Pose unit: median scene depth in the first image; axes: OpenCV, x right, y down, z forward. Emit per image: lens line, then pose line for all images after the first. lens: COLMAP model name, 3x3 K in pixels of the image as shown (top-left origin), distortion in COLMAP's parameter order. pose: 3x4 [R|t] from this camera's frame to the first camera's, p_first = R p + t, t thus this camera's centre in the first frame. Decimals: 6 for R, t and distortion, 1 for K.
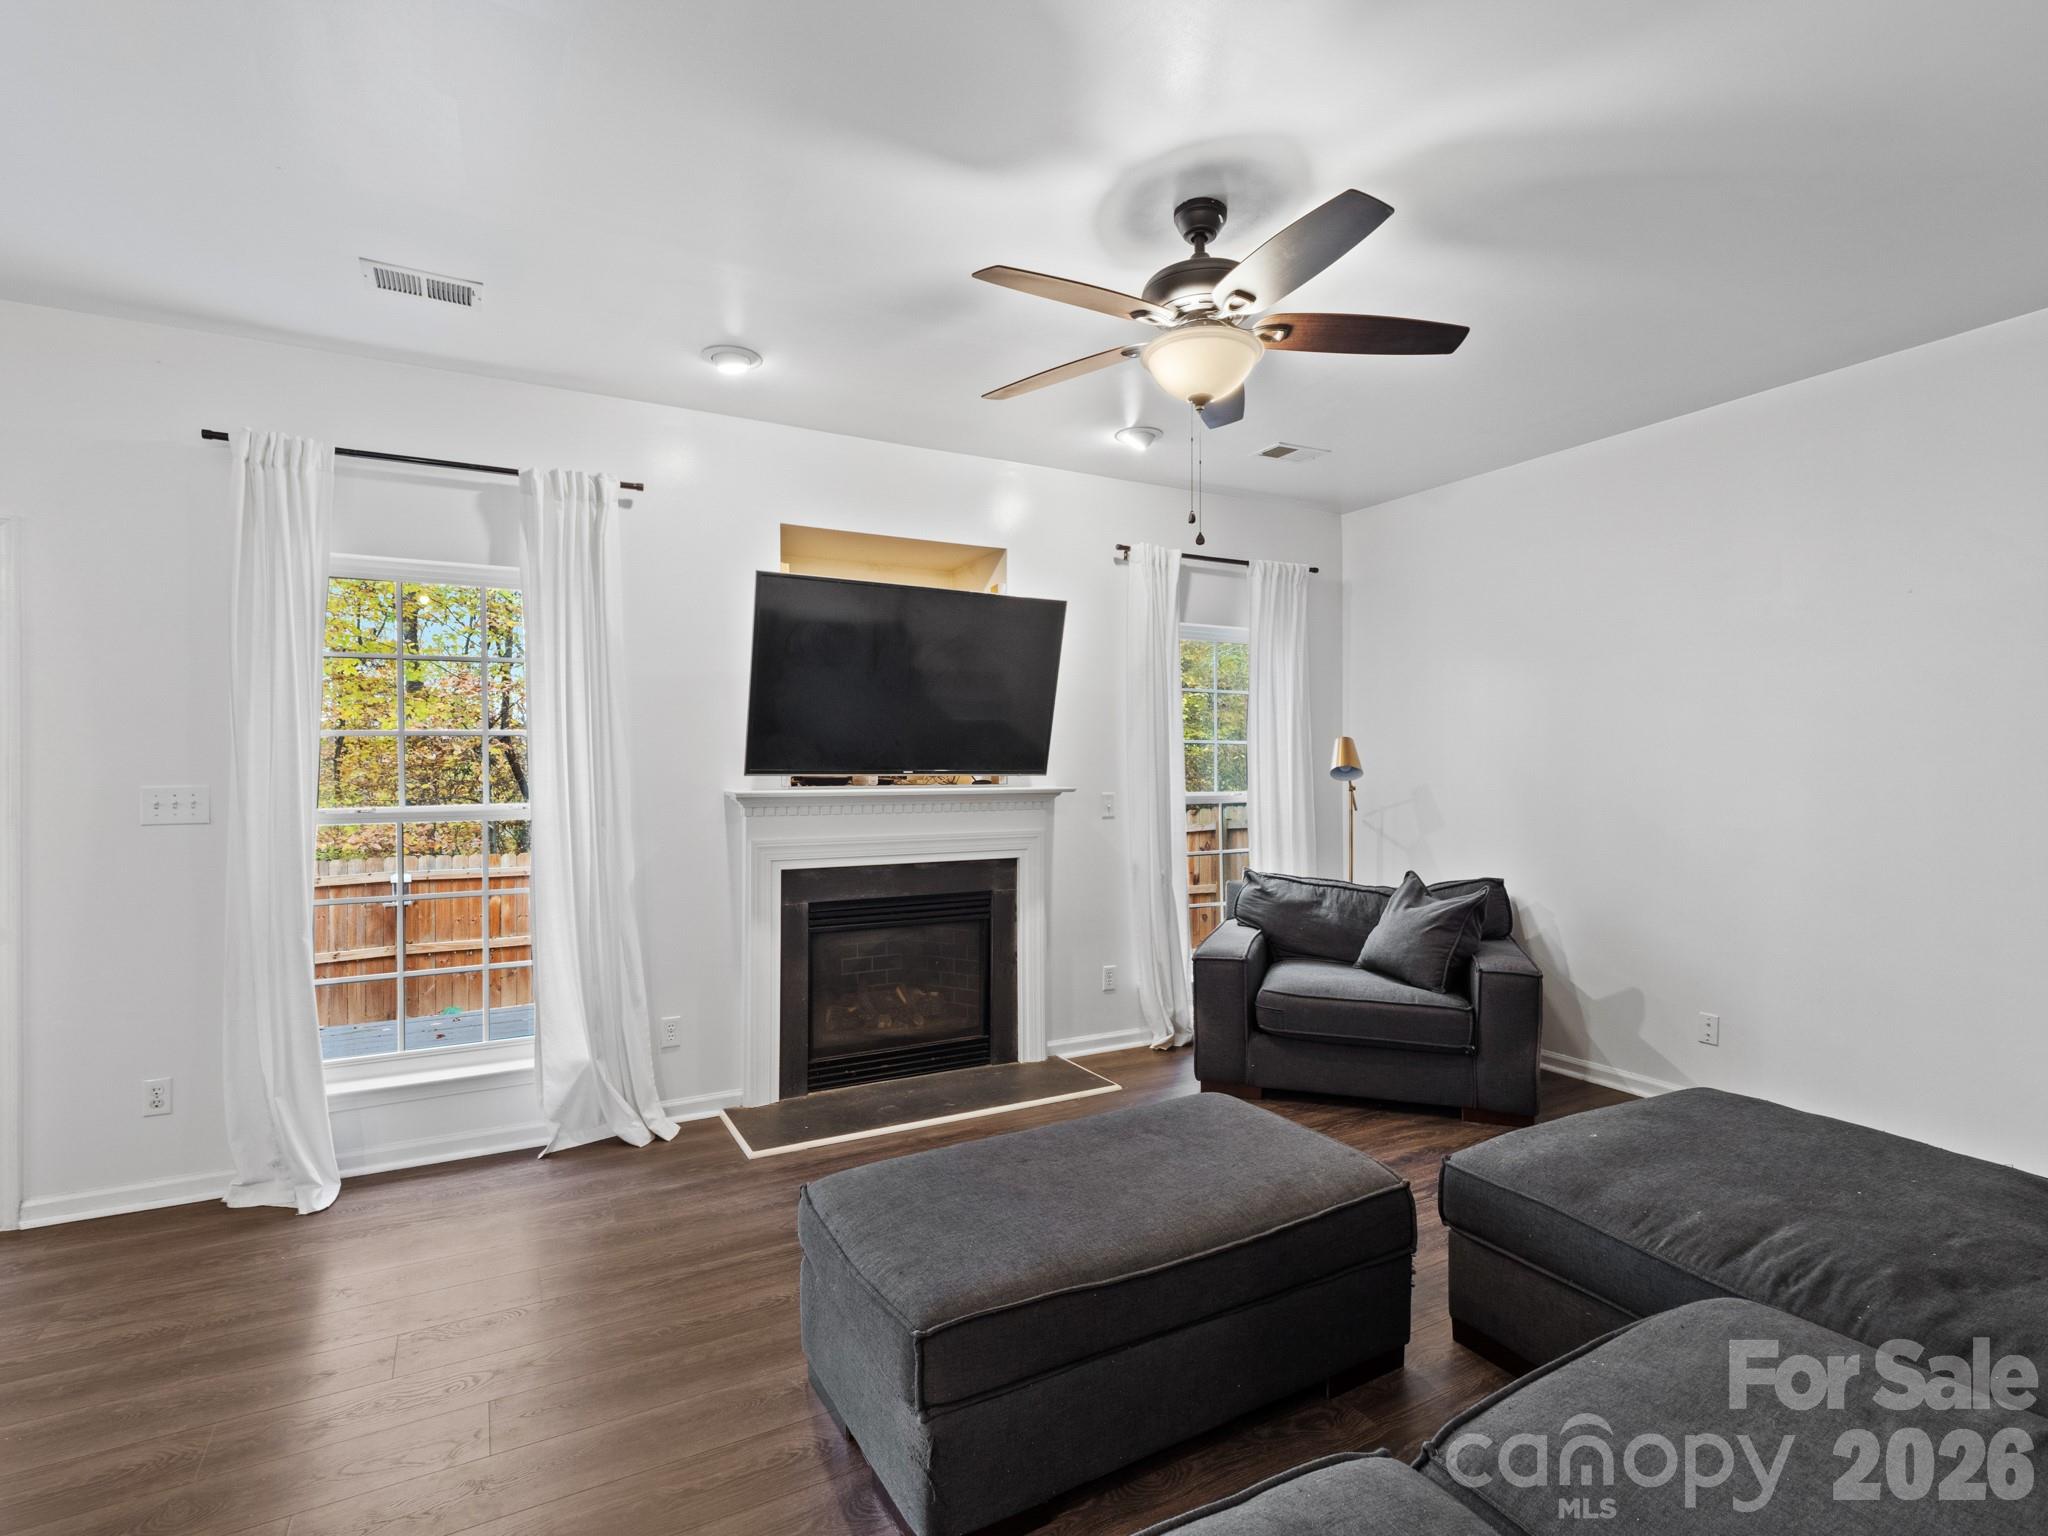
lens RADIAL K [[991.3, 0, 1011.5], [0, 991.3, 761.2], [0, 0, 1]] dist [0.002055, -0.000484]
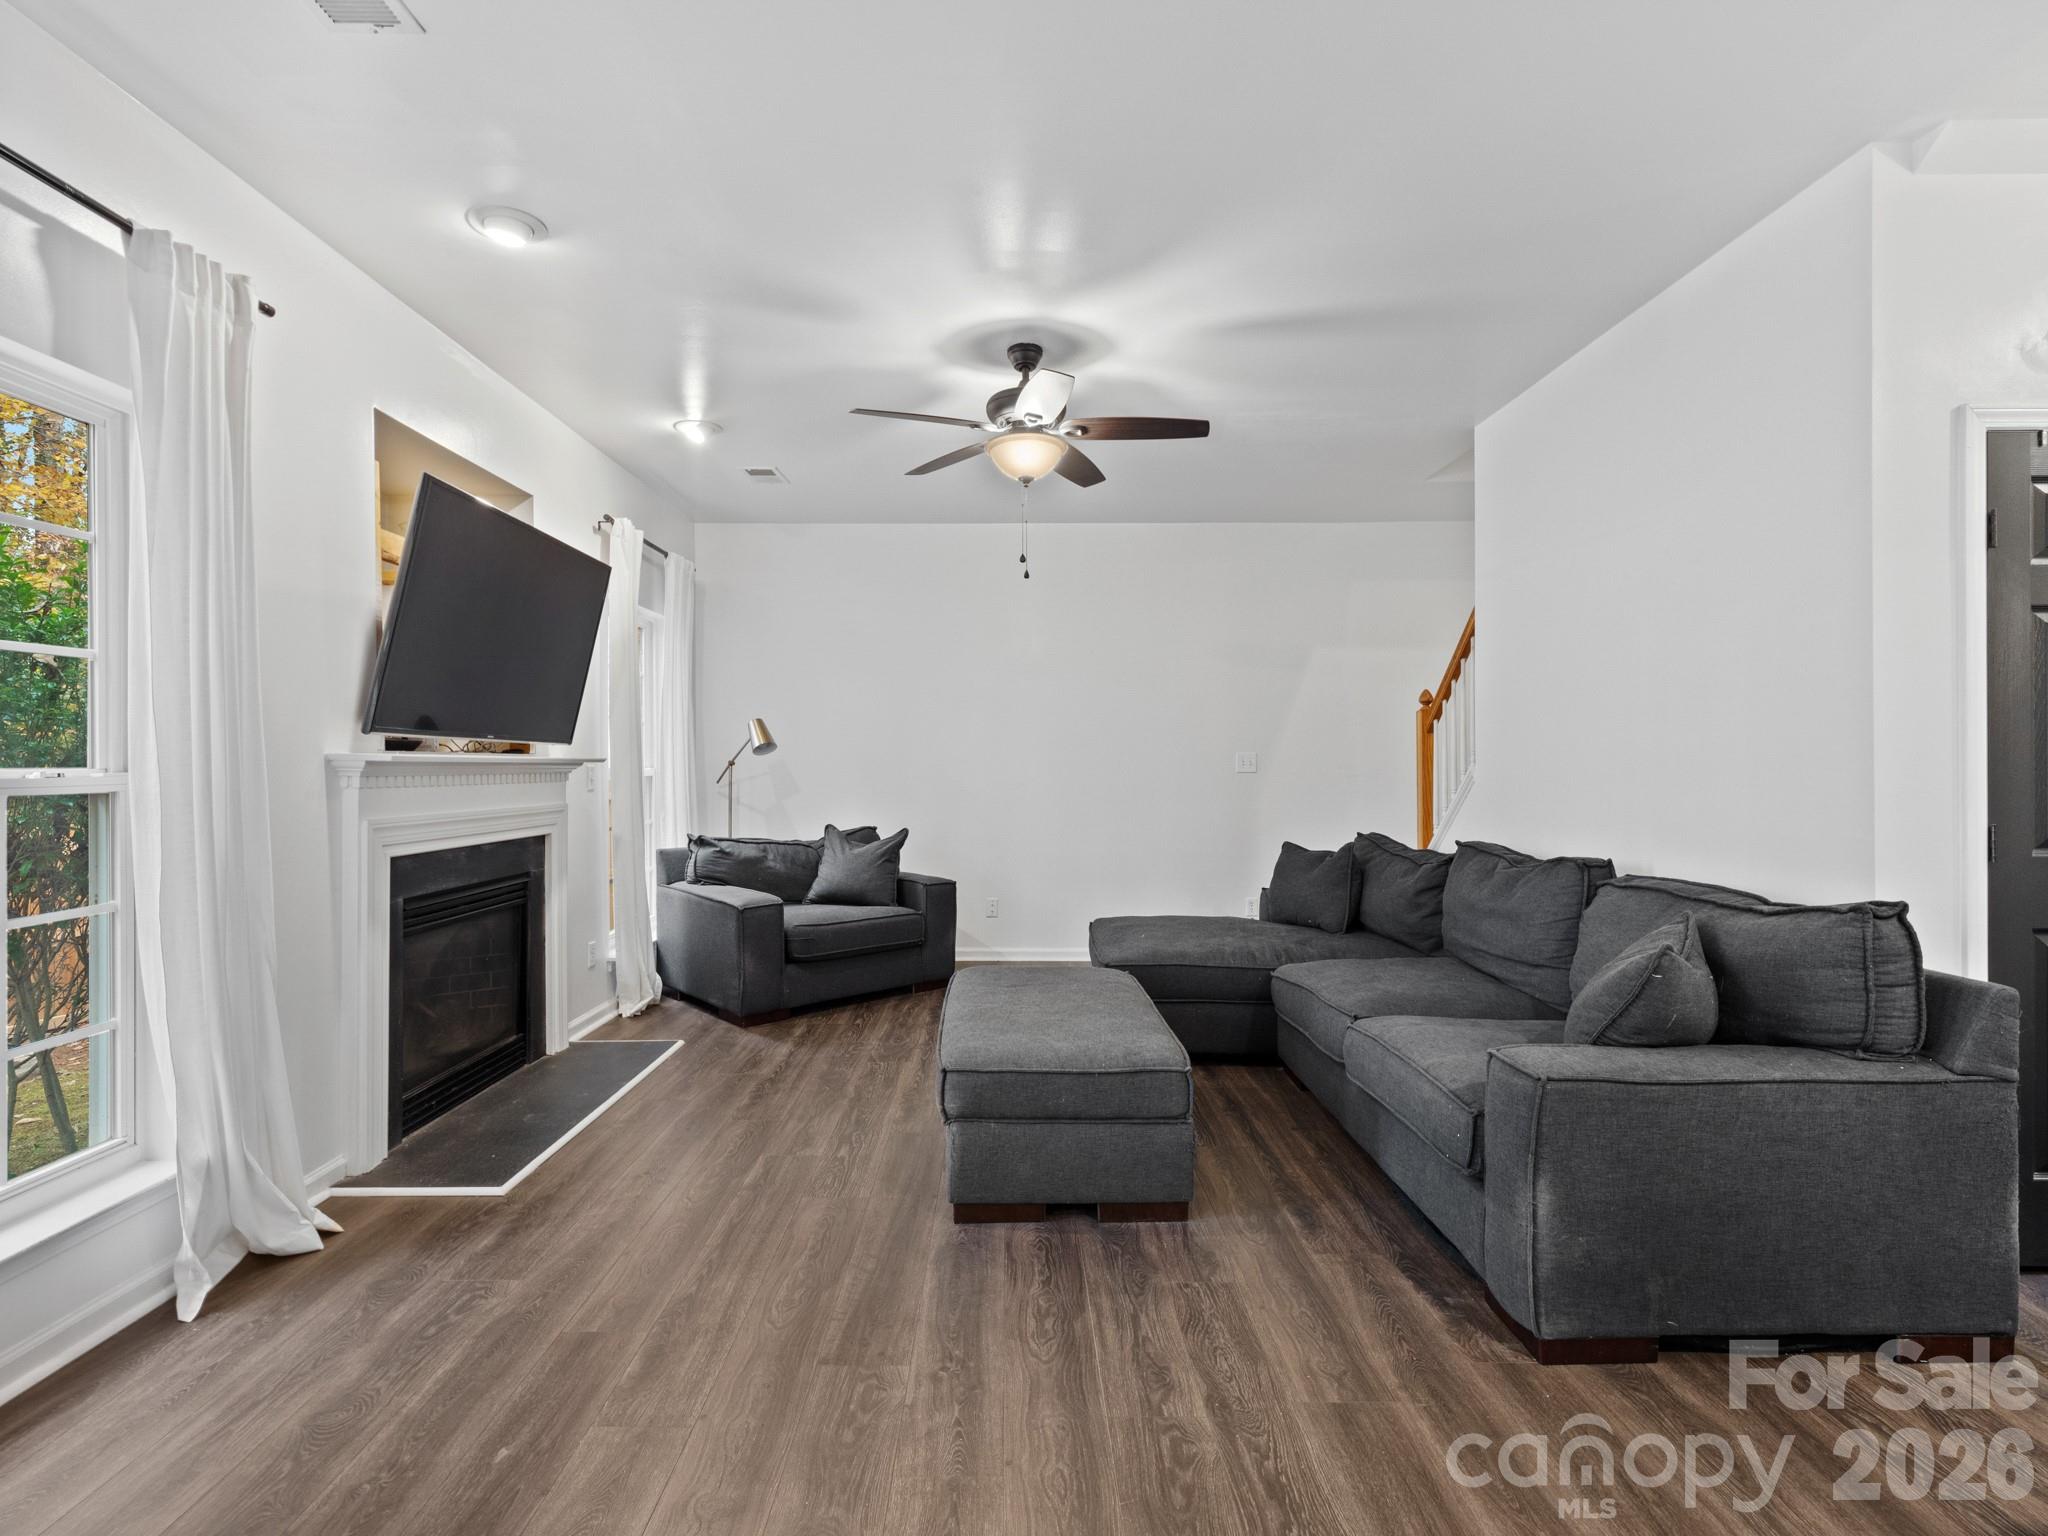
lens RADIAL K [[1006.7, 0, 1015.7], [0, 1006.7, 754.3], [0, 0, 1]] dist [0.000173, -0.000666]
pose [[0.466270, 0.010364, 0.884582, -0.688915], [-0.004672, 0.999946, -0.009253, 0.034032], [-0.884630, 0.000182, 0.466294, 0.197601]]
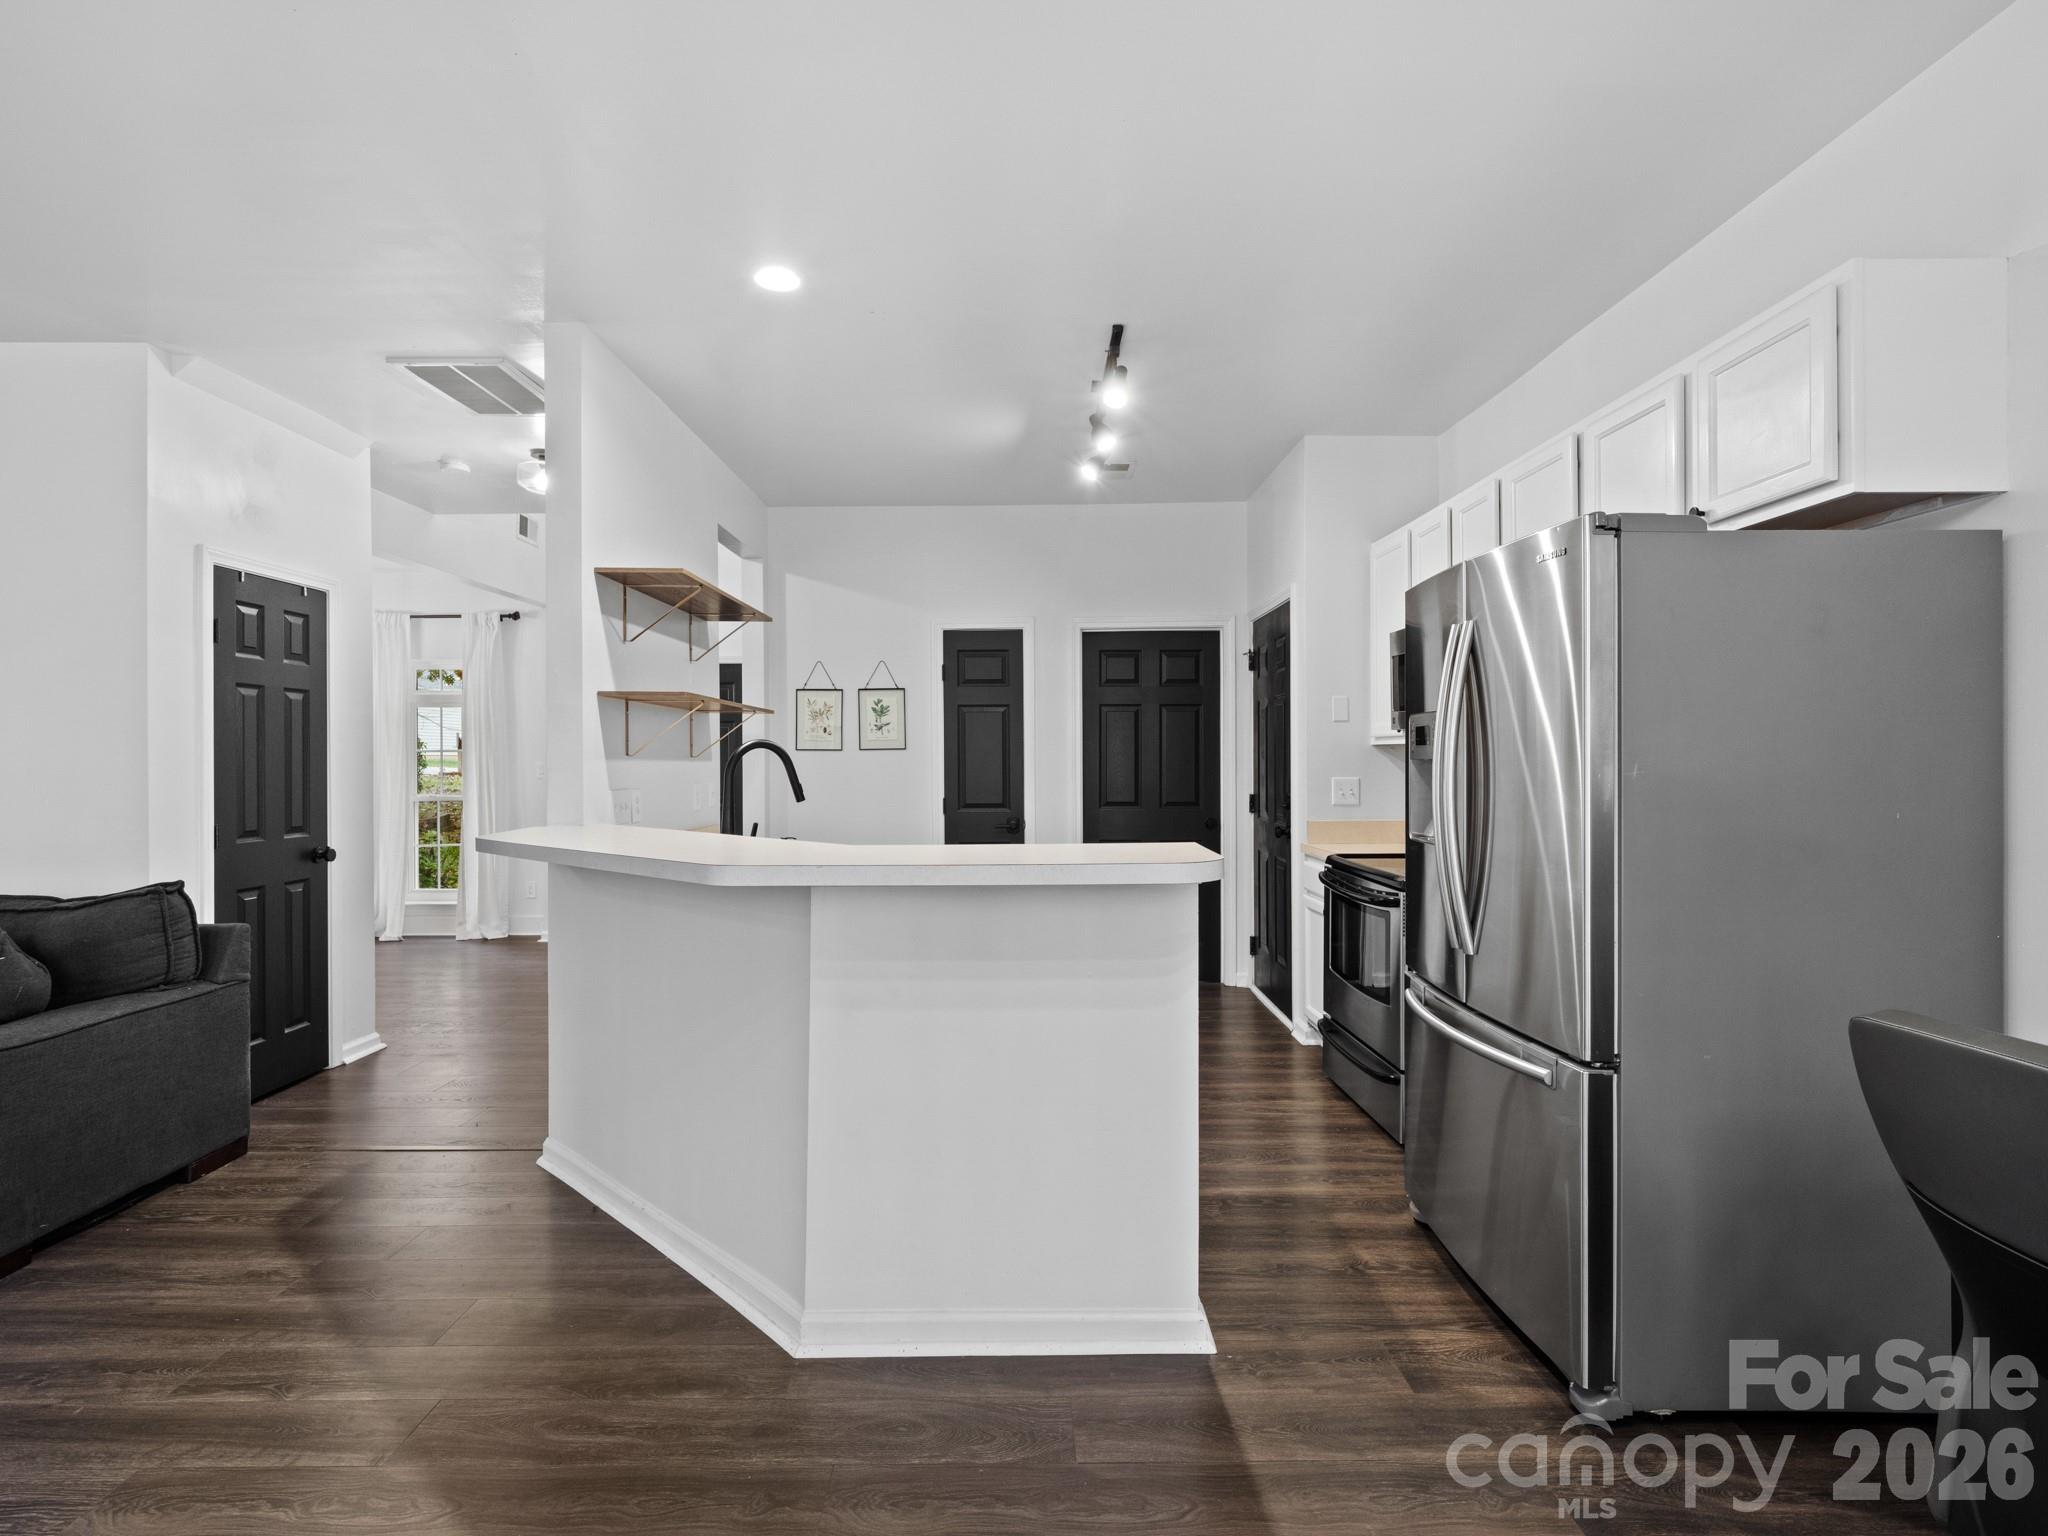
lens RADIAL K [[1006.7, 0, 1015.7], [0, 1006.7, 754.3], [0, 0, 1]] dist [0.000173, -0.000666]
pose [[-0.877549, 0.014526, 0.479266, -0.965384], [0.010880, 0.999887, -0.010383, 0.020620], [-0.479363, -0.003897, -0.877608, 0.420597]]
